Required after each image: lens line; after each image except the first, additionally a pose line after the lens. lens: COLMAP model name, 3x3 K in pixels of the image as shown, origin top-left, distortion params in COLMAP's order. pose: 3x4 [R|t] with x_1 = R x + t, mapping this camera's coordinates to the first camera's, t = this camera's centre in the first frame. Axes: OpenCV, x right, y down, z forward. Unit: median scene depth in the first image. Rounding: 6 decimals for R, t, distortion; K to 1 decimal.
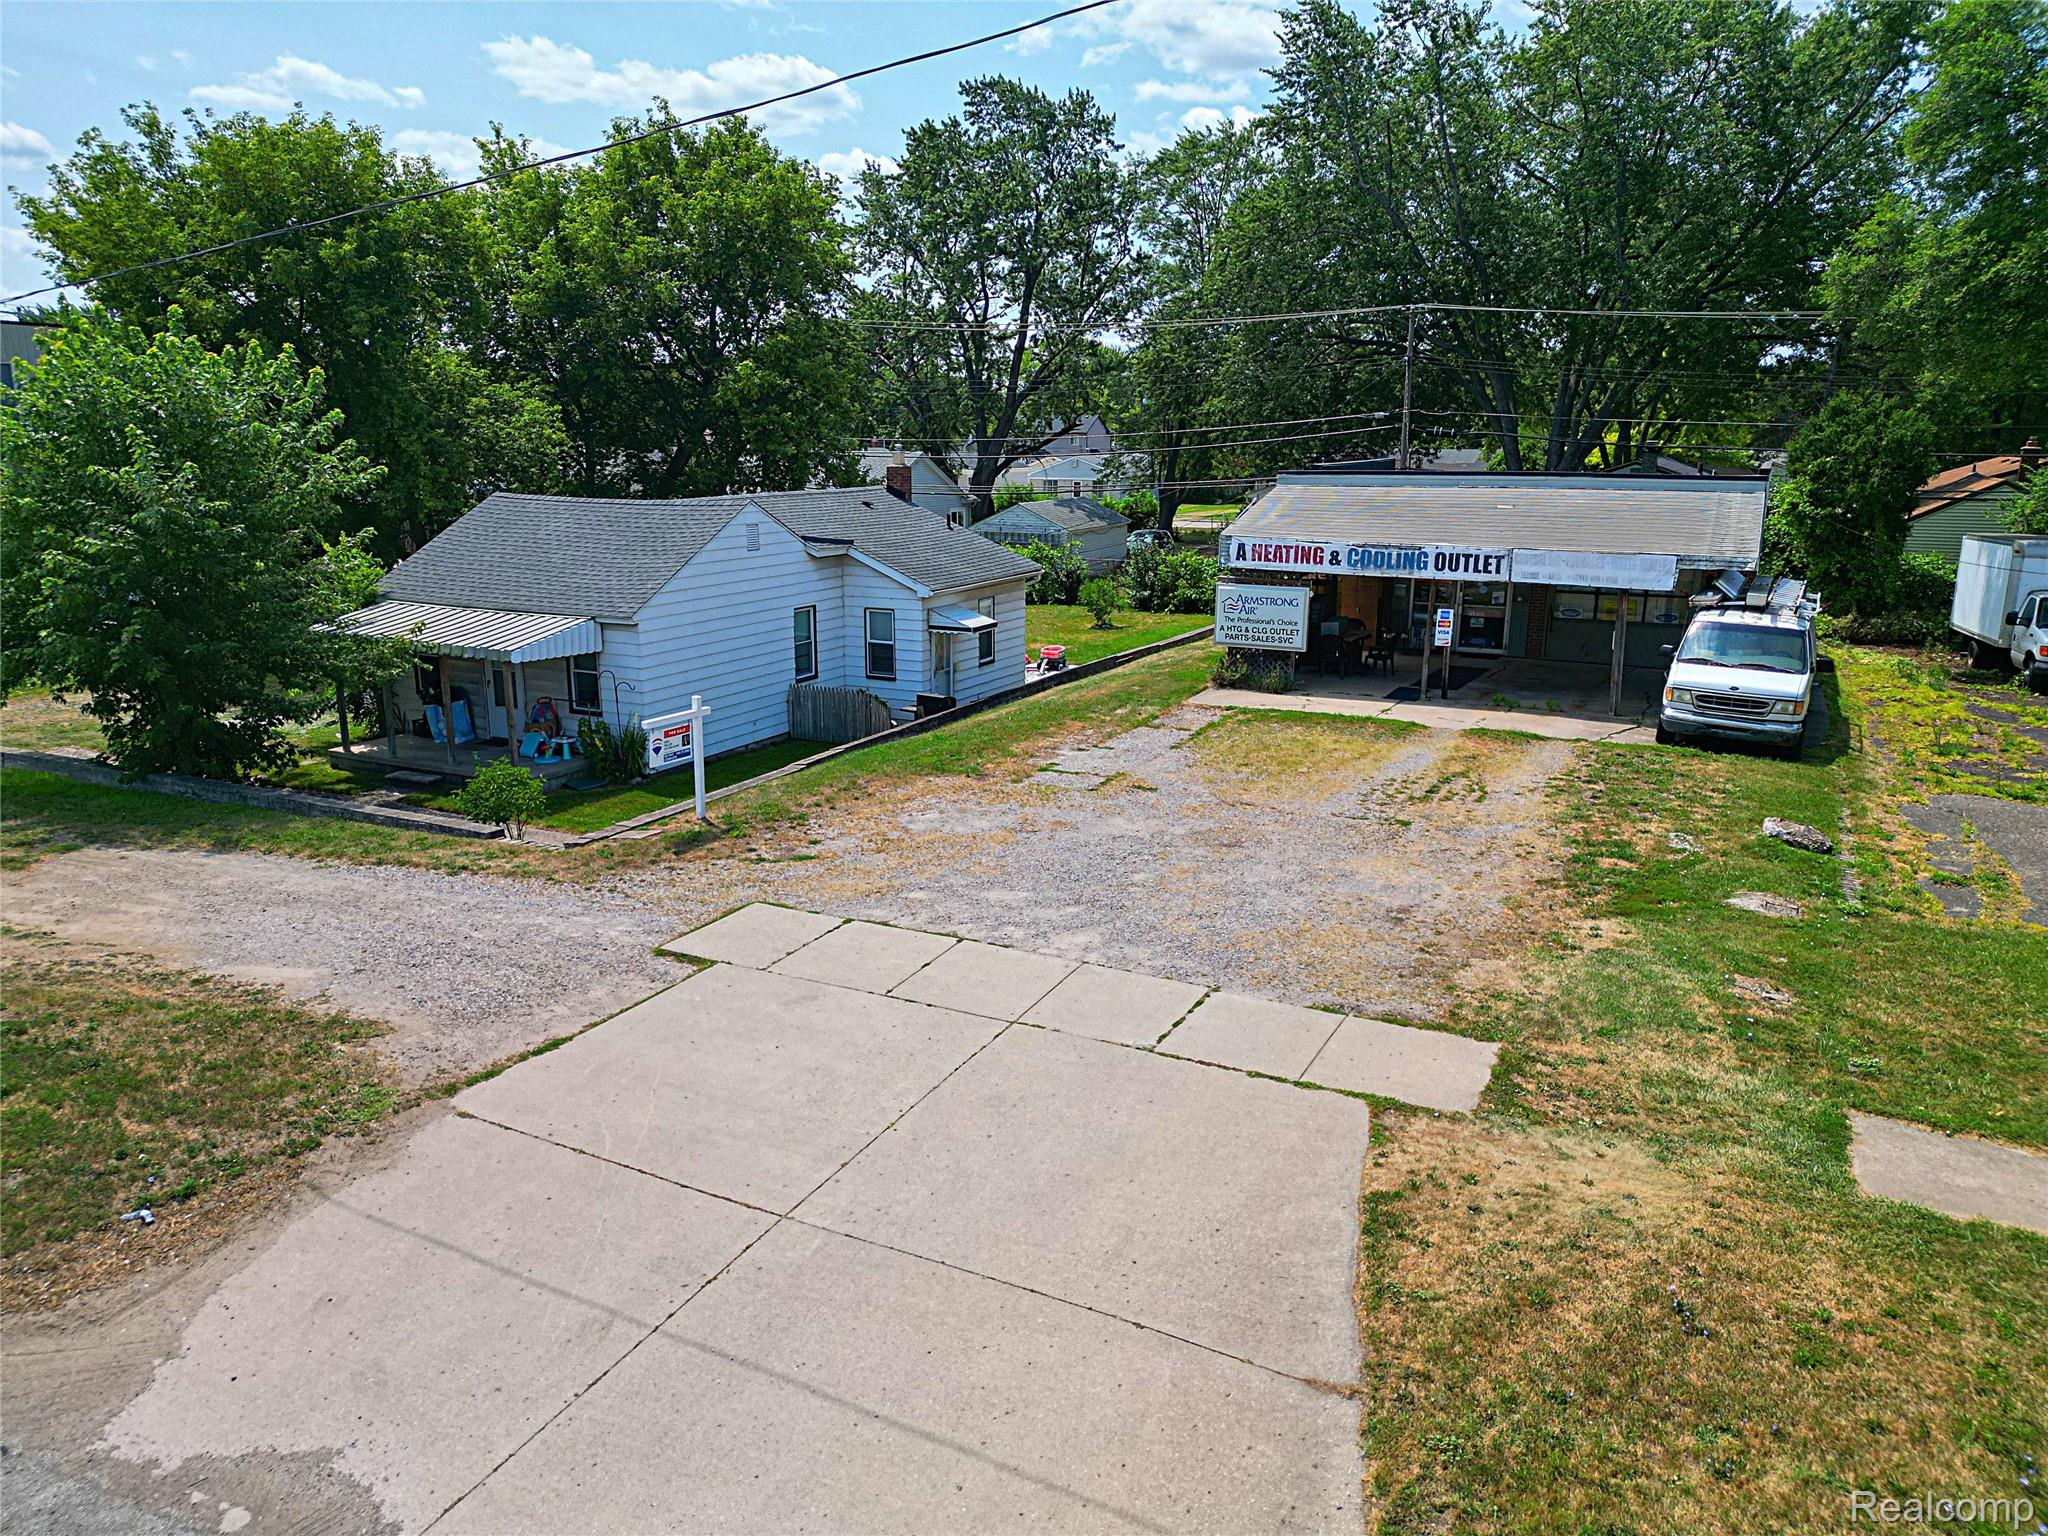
lens RADIAL K [[1431.6, 0, 1026.6], [0, 1431.6, 768.7], [0, 0, 1]] dist [0.054788, -0.033110]
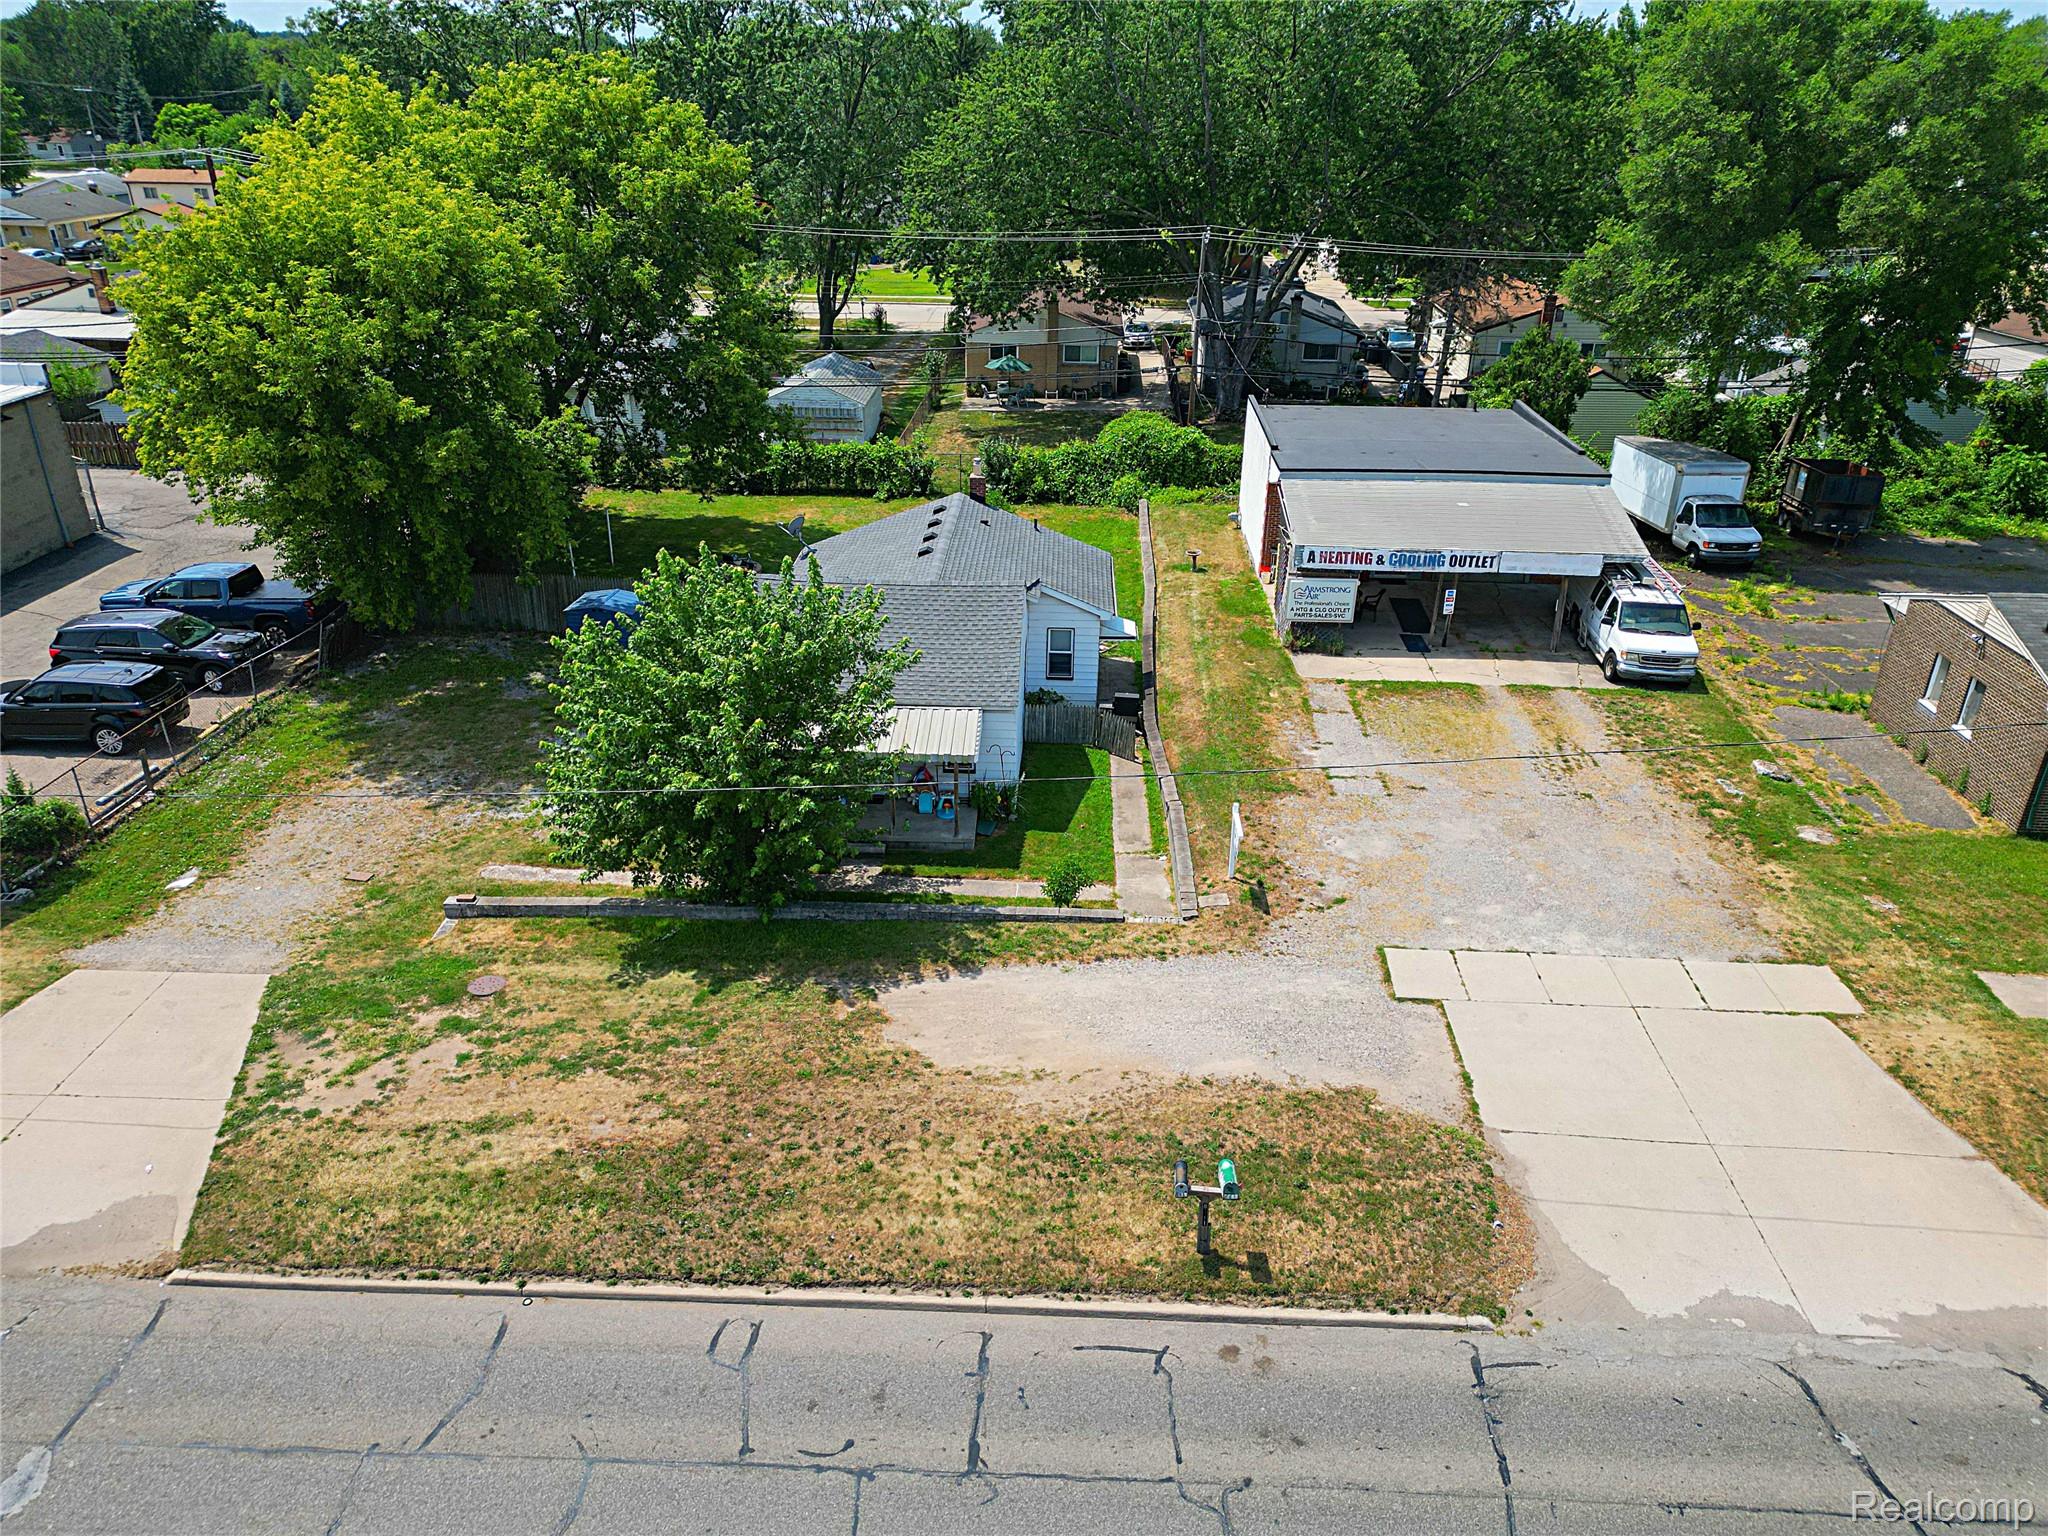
lens RADIAL K [[1431.6, 0, 1024.5], [0, 1431.6, 777.3], [0, 0, 1]] dist [0.054788, -0.033110]
pose [[0.910187, -0.175877, 0.375004, -0.701901], [0.086502, 0.966122, 0.243159, -0.327149], [-0.405065, -0.188882, 0.894565, -0.175317]]
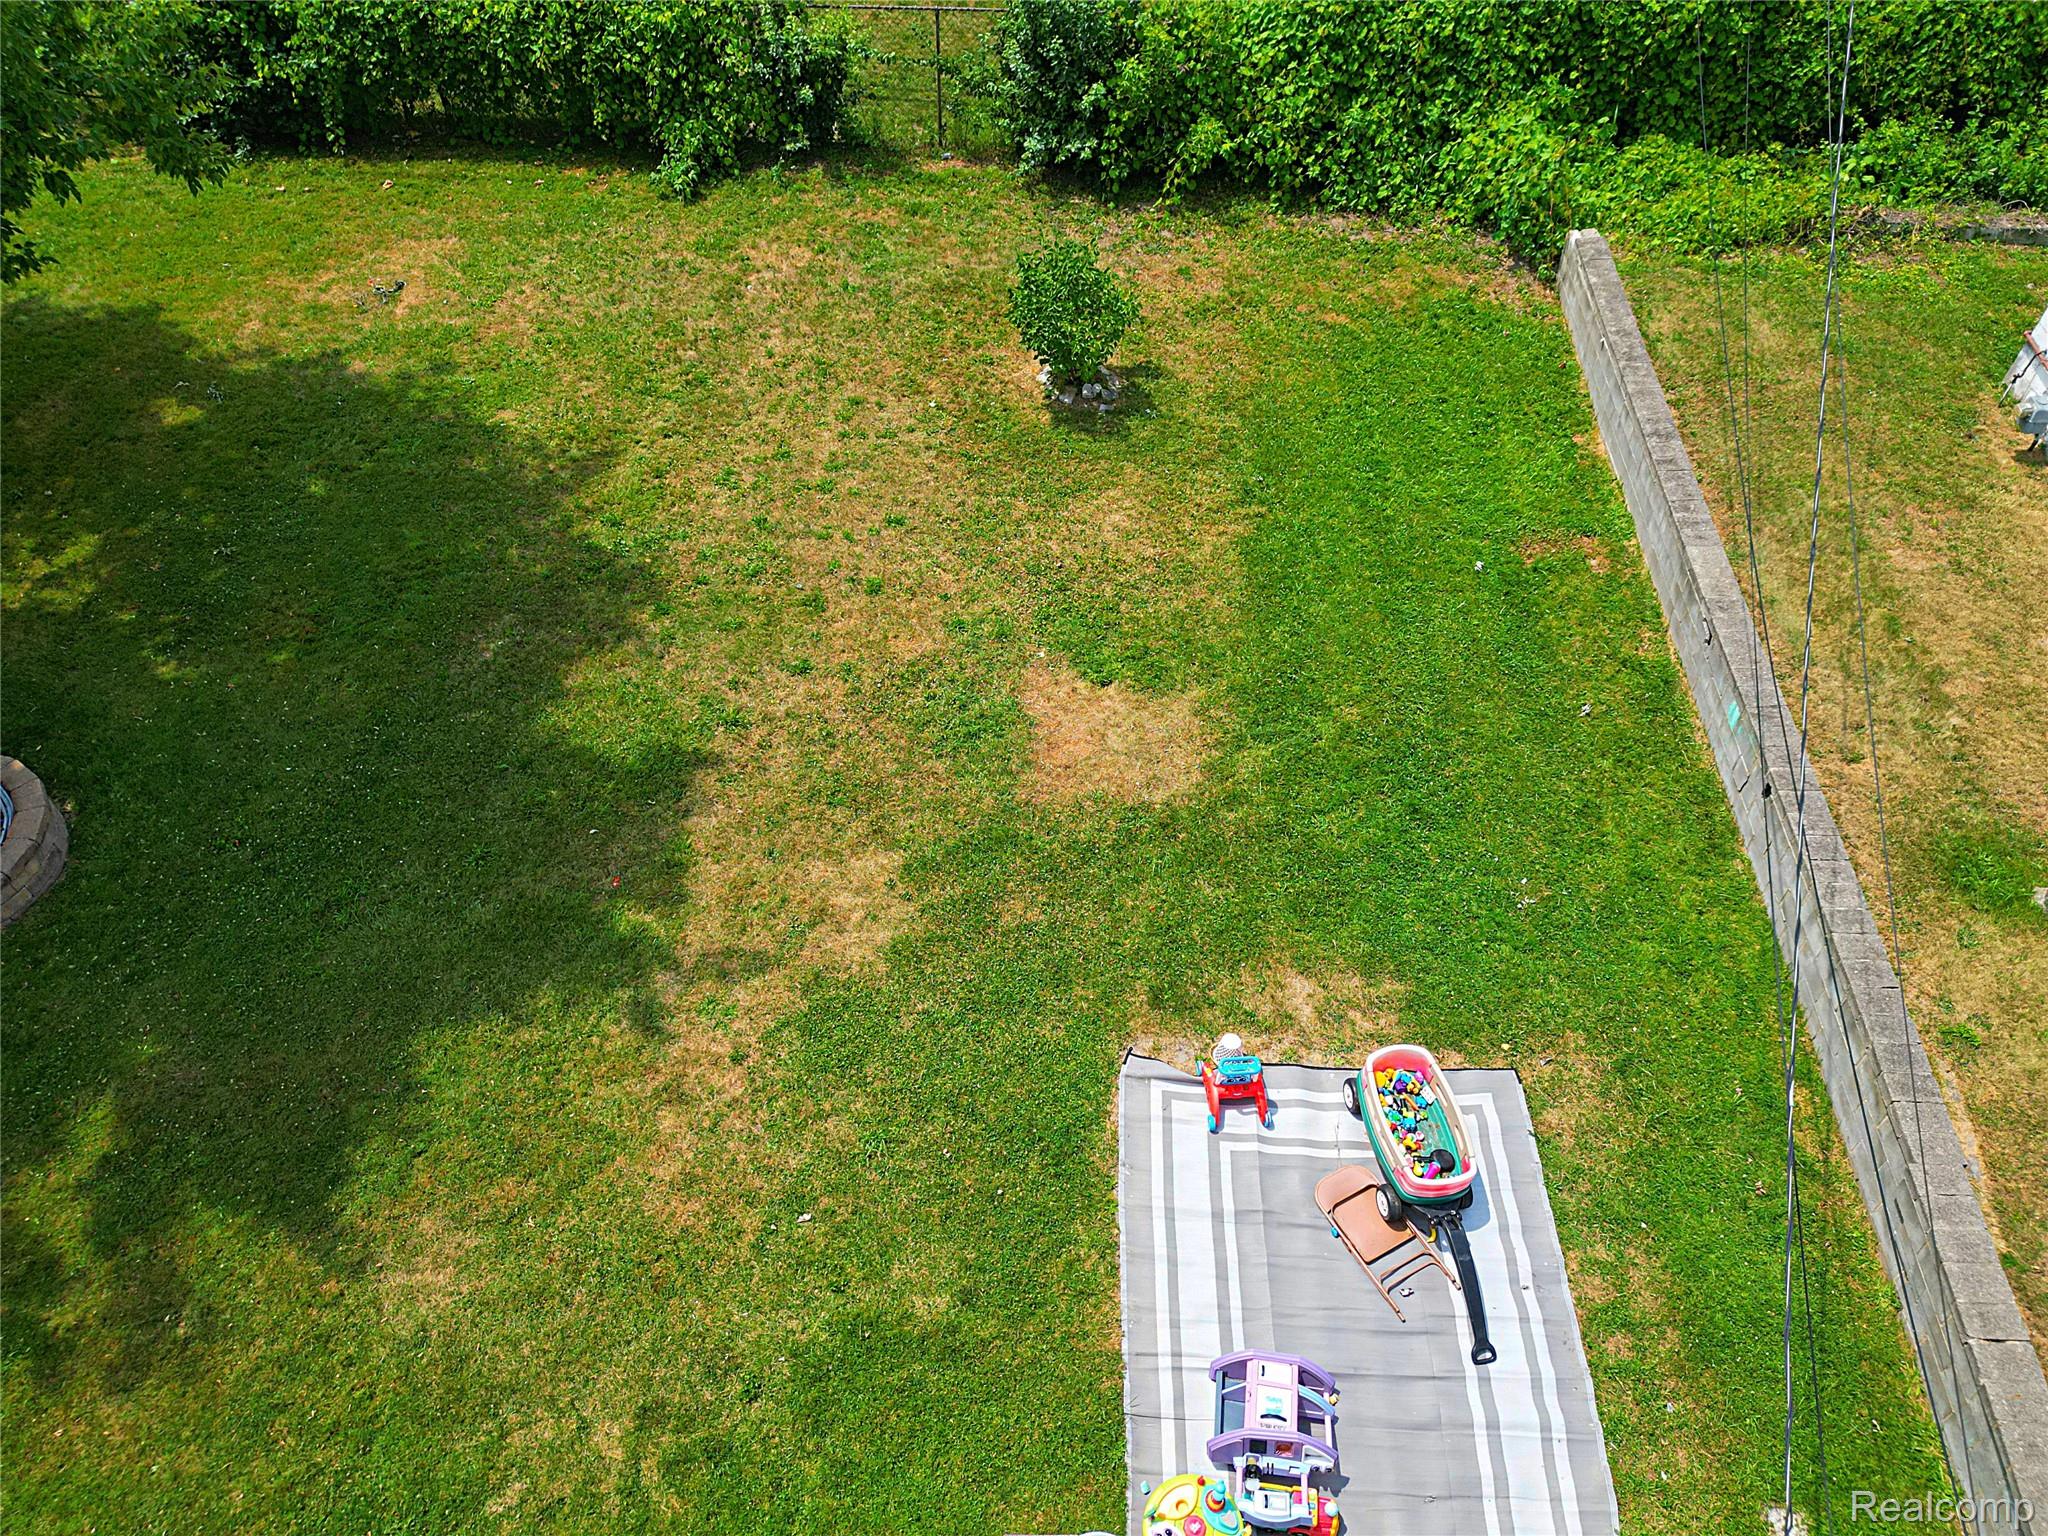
lens RADIAL K [[1431.6, 0, 1017.5], [0, 1431.6, 781.8], [0, 0, 1]] dist [0.054788, -0.033110]
pose [[0.913356, -0.315739, 0.257079, -0.124967], [0.091480, 0.774383, 0.626069, -0.415278], [-0.396752, -0.548306, 0.736171, 1.236581]]
